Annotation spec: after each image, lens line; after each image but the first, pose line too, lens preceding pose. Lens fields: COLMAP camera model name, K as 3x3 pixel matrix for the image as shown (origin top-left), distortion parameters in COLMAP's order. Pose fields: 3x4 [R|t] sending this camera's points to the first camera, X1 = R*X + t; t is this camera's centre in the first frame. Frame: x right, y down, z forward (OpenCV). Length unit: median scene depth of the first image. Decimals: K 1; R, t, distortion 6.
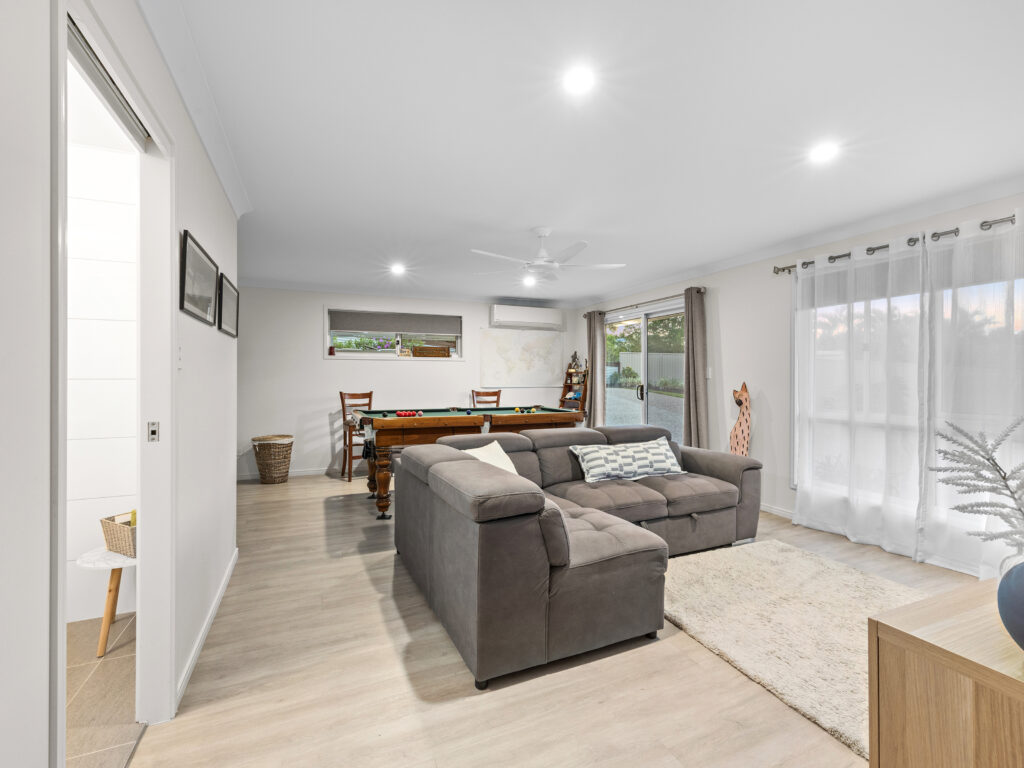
lens RADIAL K [[463.8, 0, 510.2], [0, 463.8, 378.5], [0, 0, 1]] dist [-0.003928, 0.000394]
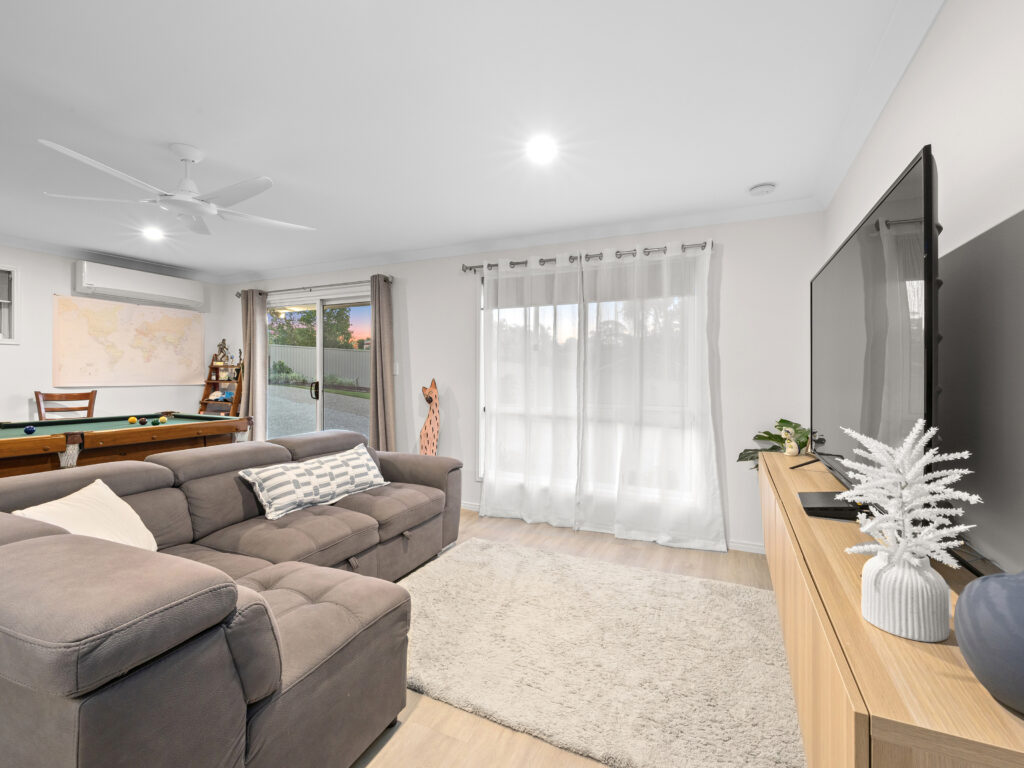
lens RADIAL K [[463.8, 0, 510.2], [0, 463.8, 378.5], [0, 0, 1]] dist [-0.003928, 0.000394]
pose [[0.750552, -0.000941, 0.660811, -0.024887], [-0.004955, 0.999963, 0.007052, -0.000235], [-0.660793, -0.008567, 0.750520, 0.205556]]
